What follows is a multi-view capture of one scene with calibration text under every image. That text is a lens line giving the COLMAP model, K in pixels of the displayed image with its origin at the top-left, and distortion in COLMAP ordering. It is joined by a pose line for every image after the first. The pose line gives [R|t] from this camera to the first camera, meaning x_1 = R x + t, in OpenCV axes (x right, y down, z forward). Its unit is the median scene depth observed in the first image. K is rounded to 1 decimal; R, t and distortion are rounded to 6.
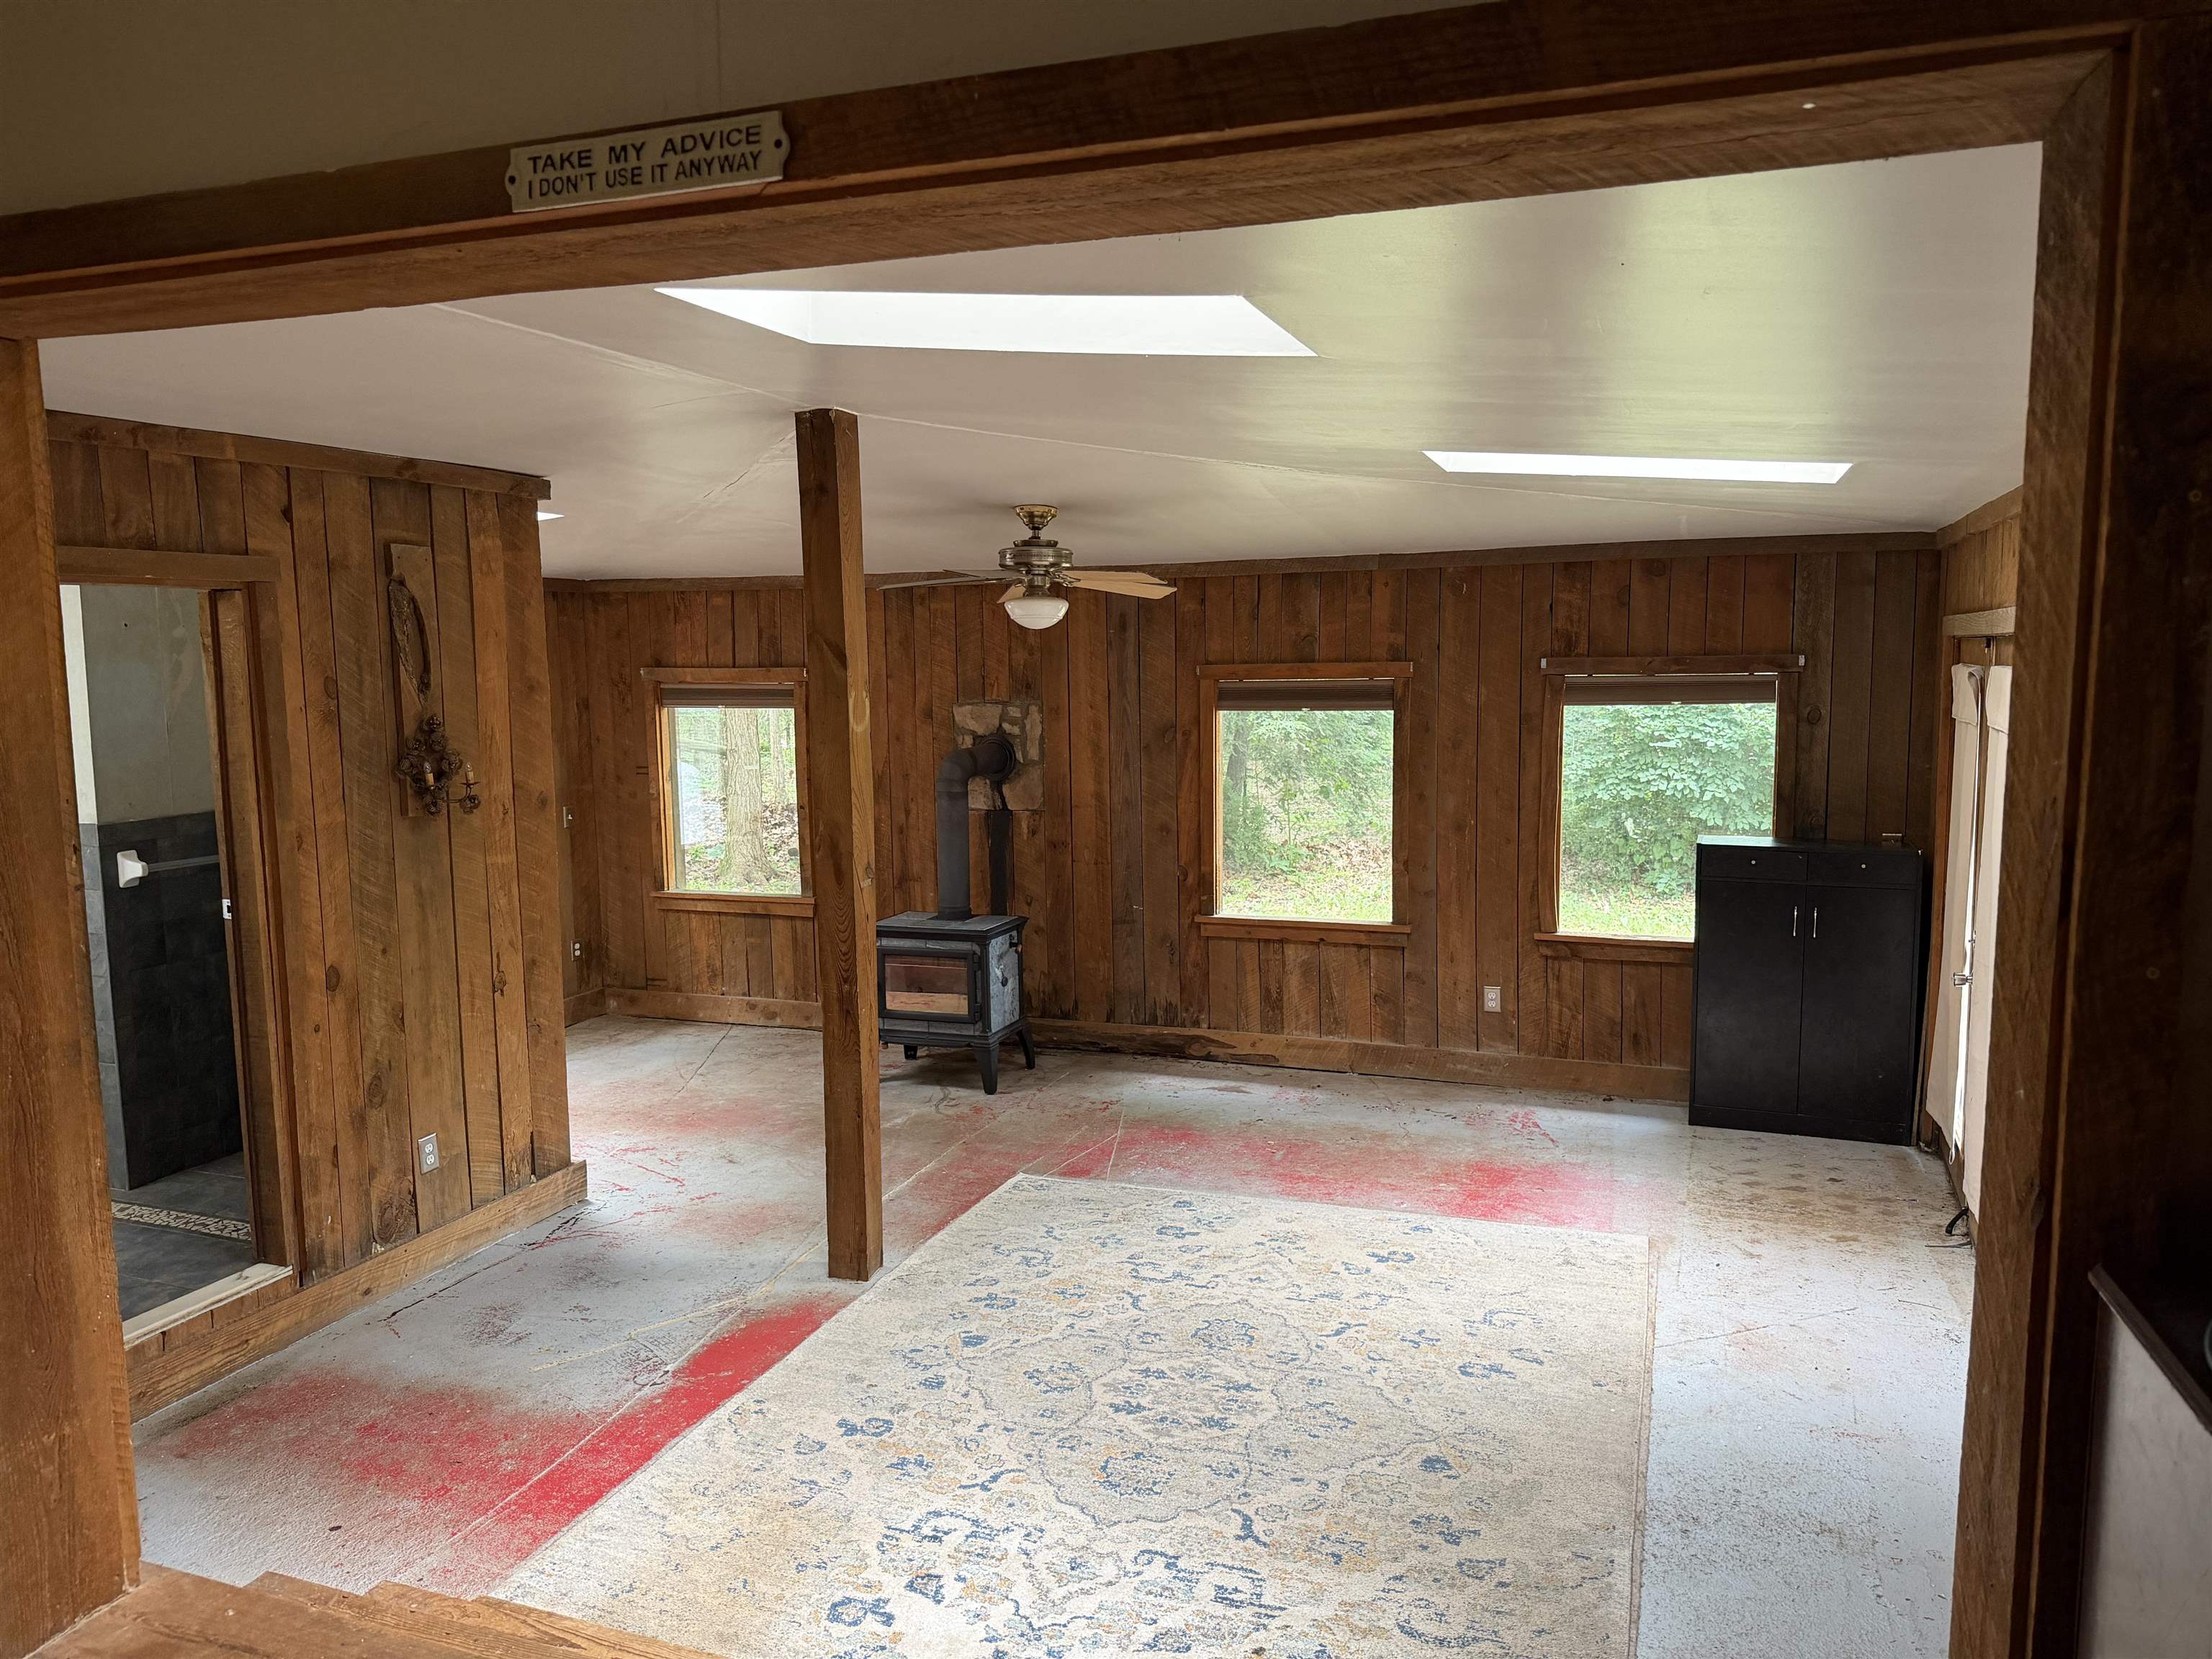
lens RADIAL K [[1540.4, 0, 1106.0], [0, 1540.4, 829.5], [0, 0, 1]] dist [0.002662, -0.000648]
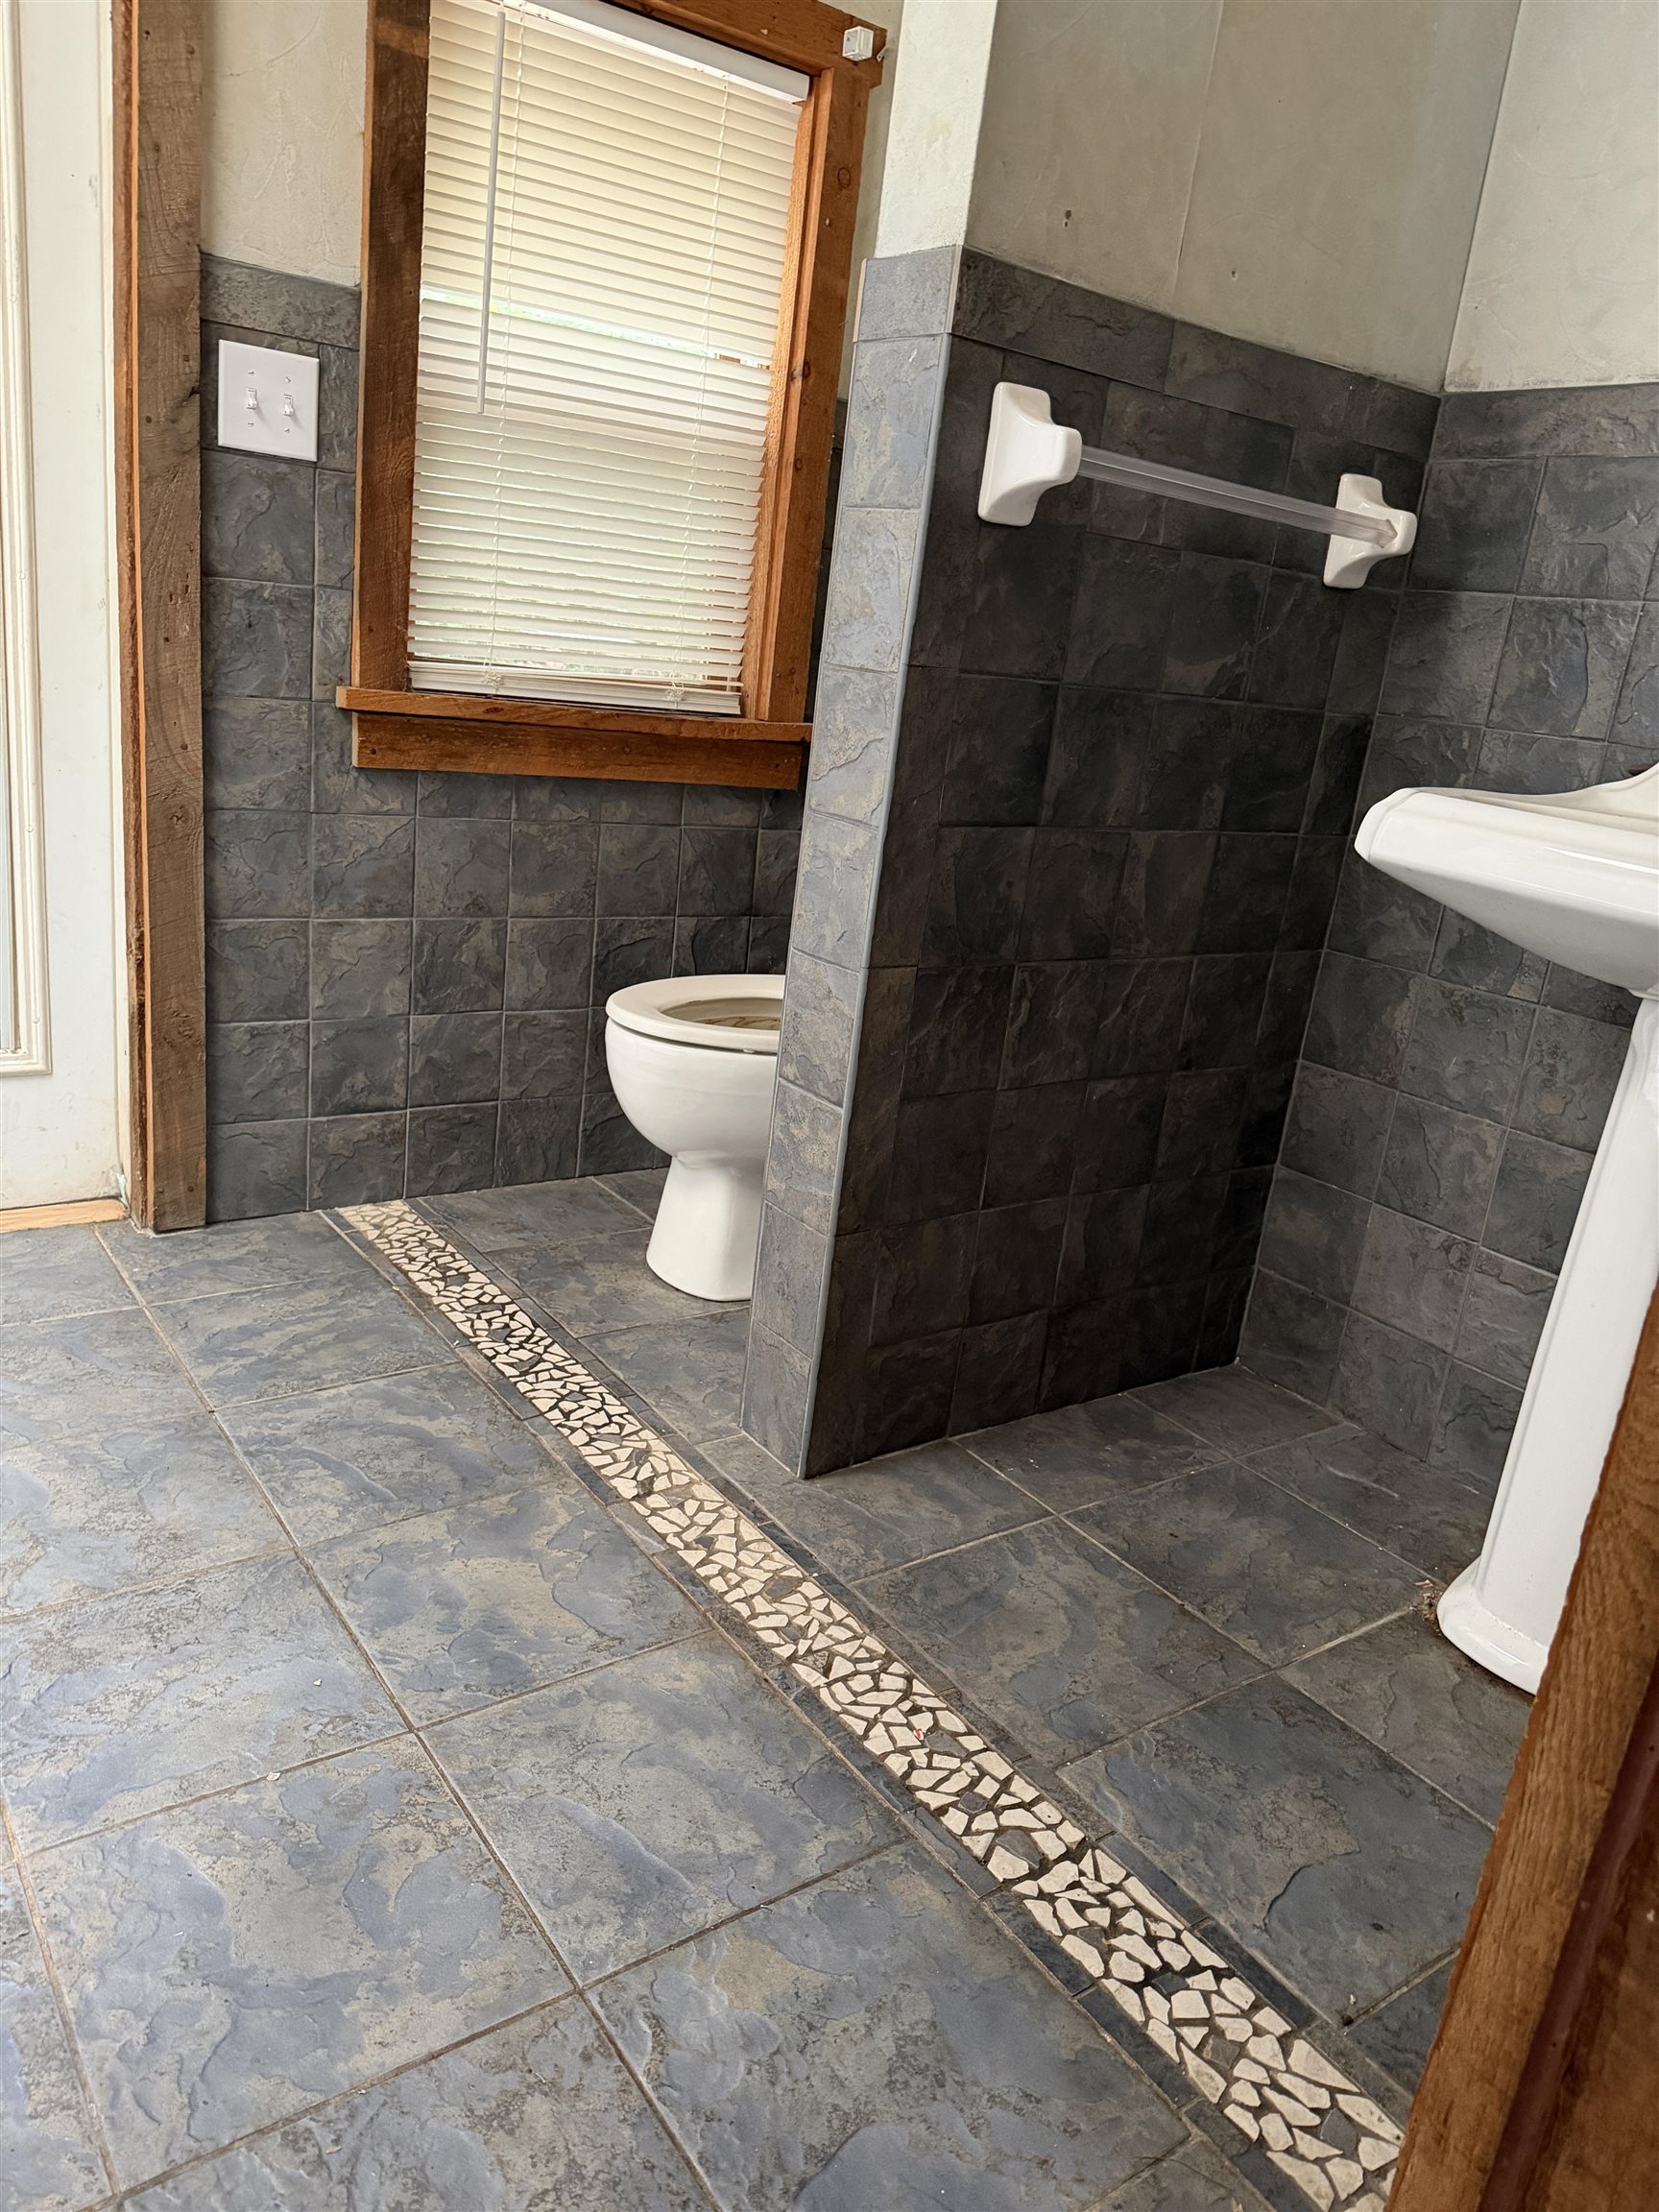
lens RADIAL K [[1540.4, 0, 829.5], [0, 1540.4, 1106.0], [0, 0, 1]] dist [0.002662, -0.000648]
pose [[0.827472, 0.262848, -0.496187, -0.509996], [-0.187131, 0.962243, 0.197662, 0.093750], [0.529408, -0.070708, 0.845416, 0.764095]]
